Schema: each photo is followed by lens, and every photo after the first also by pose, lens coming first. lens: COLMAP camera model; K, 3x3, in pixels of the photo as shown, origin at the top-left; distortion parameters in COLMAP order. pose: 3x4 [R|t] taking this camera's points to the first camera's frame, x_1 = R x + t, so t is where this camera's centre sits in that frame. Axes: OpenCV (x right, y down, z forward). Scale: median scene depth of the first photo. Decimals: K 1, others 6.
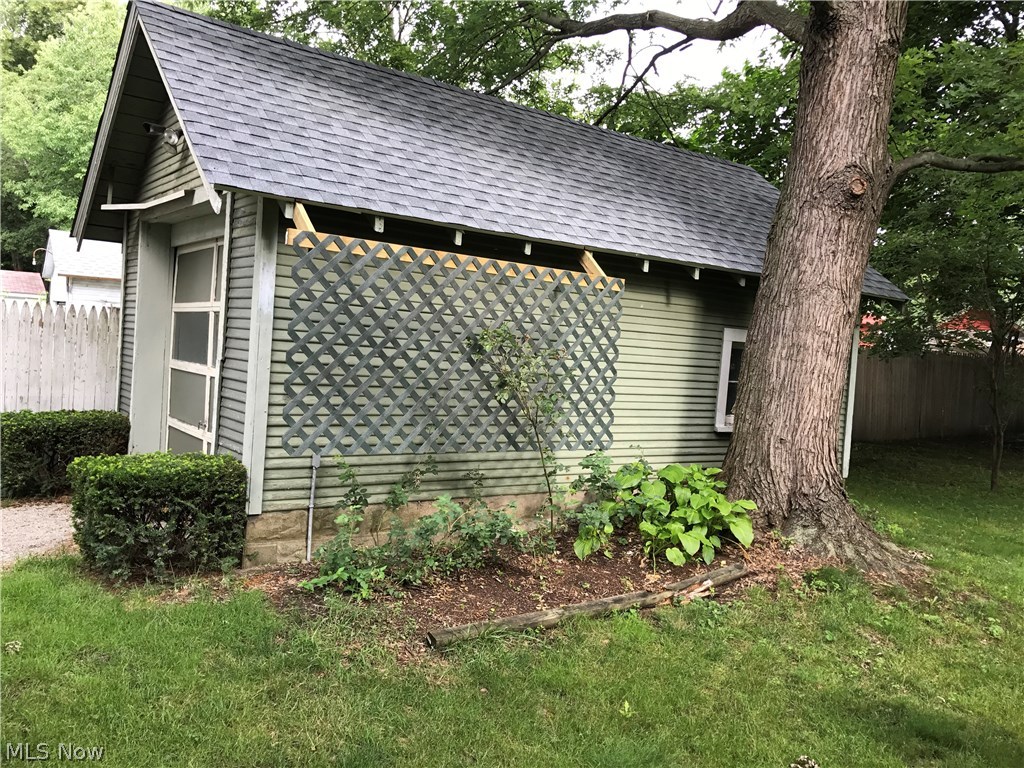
lens RADIAL K [[842.8, 0, 508.6], [0, 842.8, 380.8], [0, 0, 1]] dist [0.003042, 0.019536]
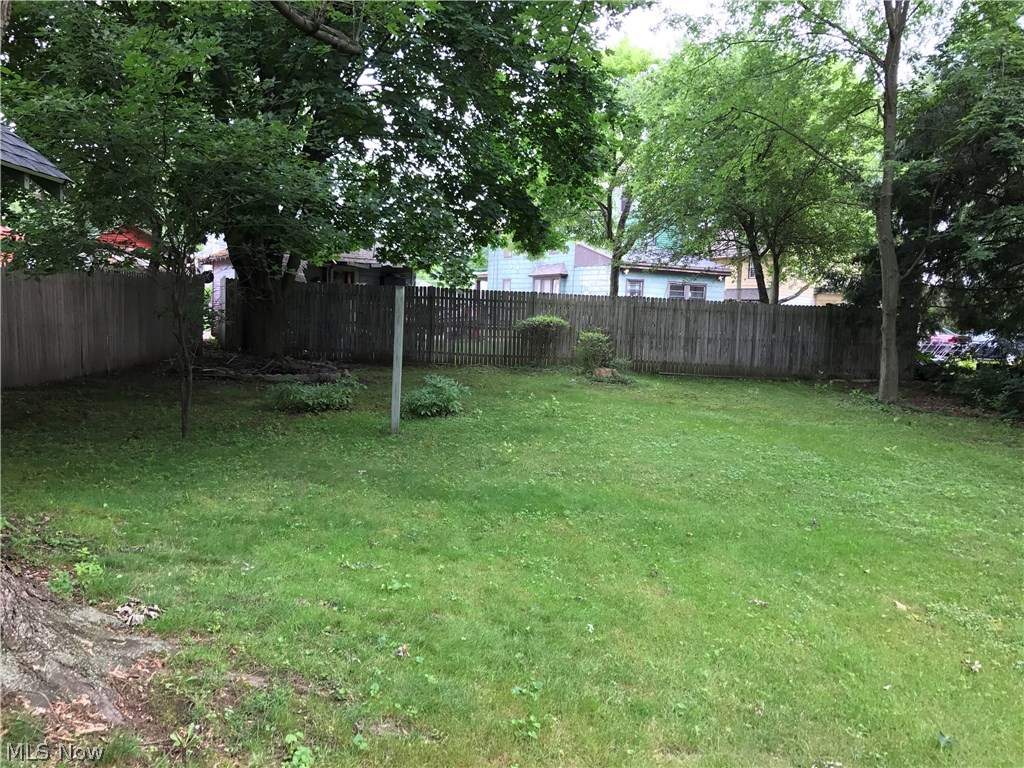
lens RADIAL K [[842.8, 0, 504.6], [0, 842.8, 382.0], [0, 0, 1]] dist [0.003042, 0.019536]
pose [[0.595593, -0.107459, 0.796066, 0.097780], [0.032758, 0.993437, 0.109594, -0.002938], [-0.802618, -0.039196, 0.595204, 0.233002]]
